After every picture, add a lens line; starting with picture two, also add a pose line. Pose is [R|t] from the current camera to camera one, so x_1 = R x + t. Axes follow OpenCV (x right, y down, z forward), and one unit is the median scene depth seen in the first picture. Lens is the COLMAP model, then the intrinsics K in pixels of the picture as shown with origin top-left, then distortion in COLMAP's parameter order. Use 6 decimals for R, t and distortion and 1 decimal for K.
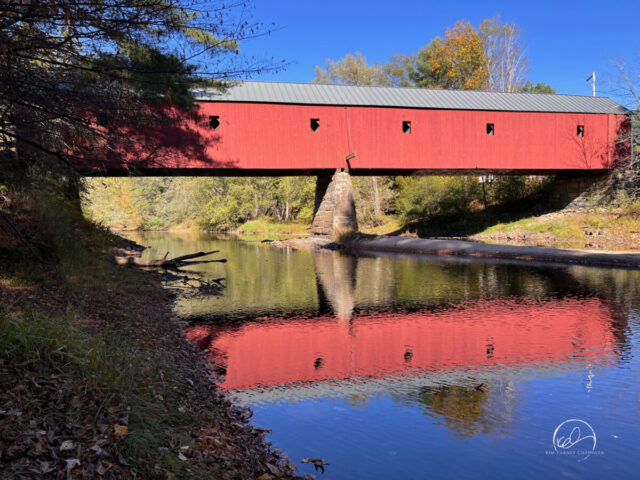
lens RADIAL K [[483.3, 0, 319.8], [0, 483.3, 246.3], [0, 0, 1]] dist [0.068725, -0.061330]
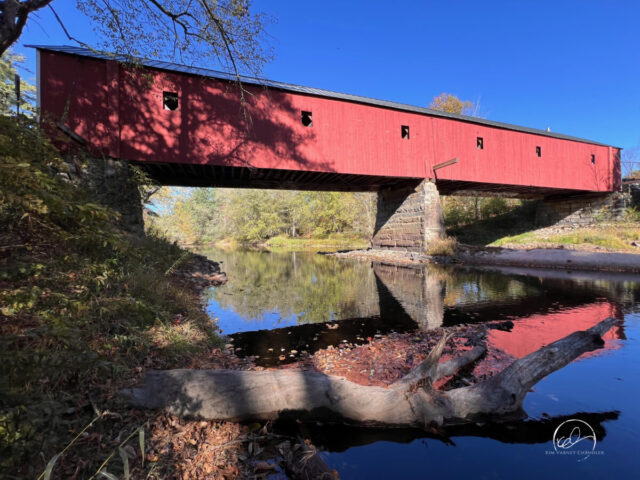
lens RADIAL K [[257.3, 0, 319.2], [0, 257.3, 237.6], [0, 0, 1]] dist [0.011883, 0.000182]
pose [[0.994448, -0.004468, 0.105135, -0.245907], [0.010310, 0.998428, -0.055091, -0.018164], [-0.104723, 0.055869, 0.992931, 0.557665]]
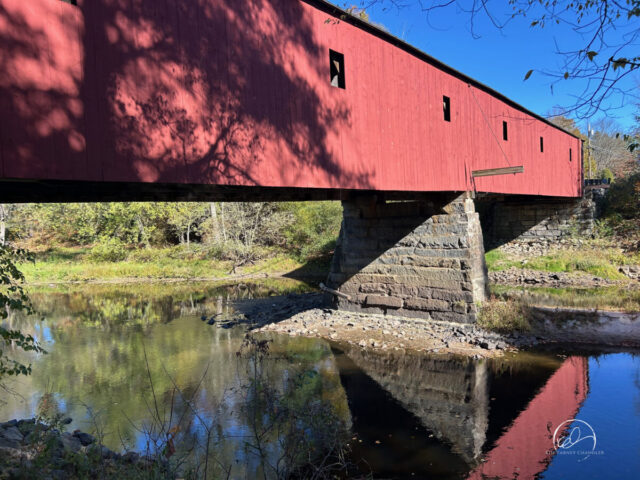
lens RADIAL K [[477.3, 0, 320.7], [0, 477.3, 238.0], [0, 0, 1]] dist [0.073198, 0.000771]
pose [[0.793247, -0.037775, 0.607727, -0.461779], [0.061111, 0.997973, -0.017734, -0.117104], [-0.605826, 0.051206, 0.793948, 0.717361]]
